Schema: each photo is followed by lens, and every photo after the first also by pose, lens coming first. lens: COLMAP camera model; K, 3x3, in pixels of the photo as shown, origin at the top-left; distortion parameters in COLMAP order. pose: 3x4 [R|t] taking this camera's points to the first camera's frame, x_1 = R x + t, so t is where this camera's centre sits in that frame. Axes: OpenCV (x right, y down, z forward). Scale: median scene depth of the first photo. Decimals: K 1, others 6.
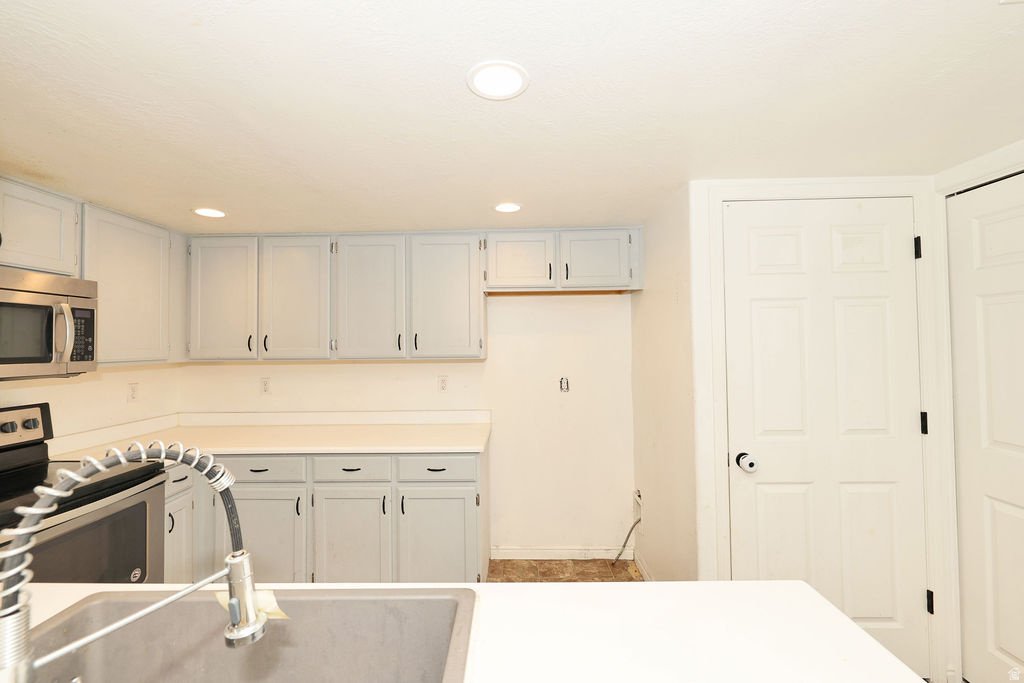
lens RADIAL K [[431.8, 0, 510.5], [0, 431.8, 334.5], [0, 0, 1]] dist [-0.000165, 0.000372]
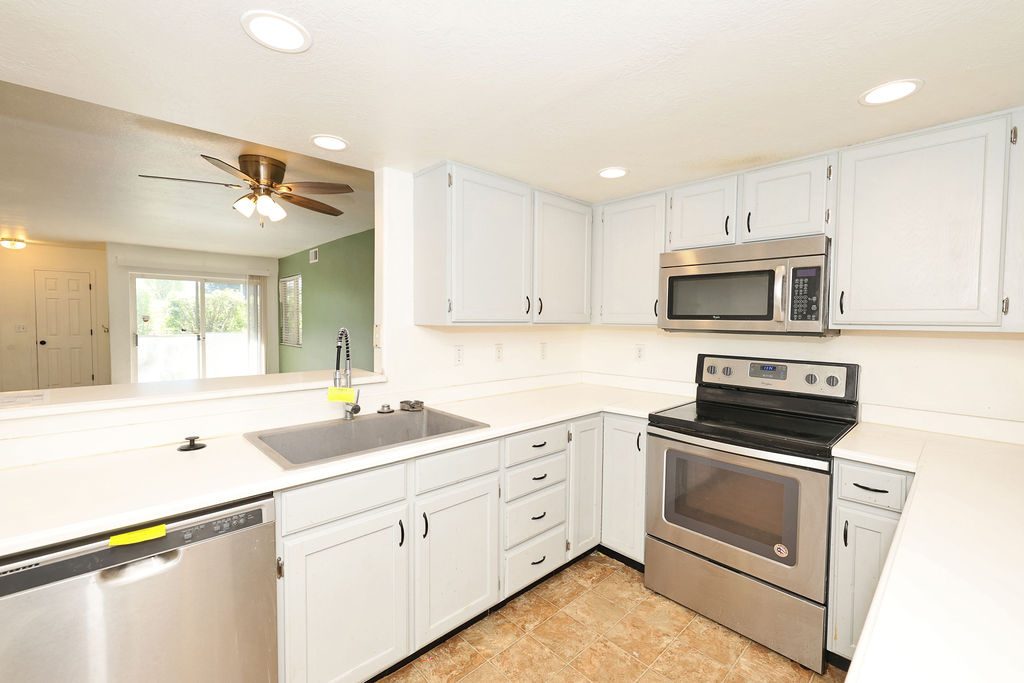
lens RADIAL K [[431.8, 0, 505.5], [0, 431.8, 336.5], [0, 0, 1]] dist [-0.000165, 0.000372]
pose [[-0.719311, 0.028114, -0.694120, 0.159291], [0.009438, 0.999484, 0.030701, 0.051146], [0.694625, 0.015533, -0.719205, 1.032279]]
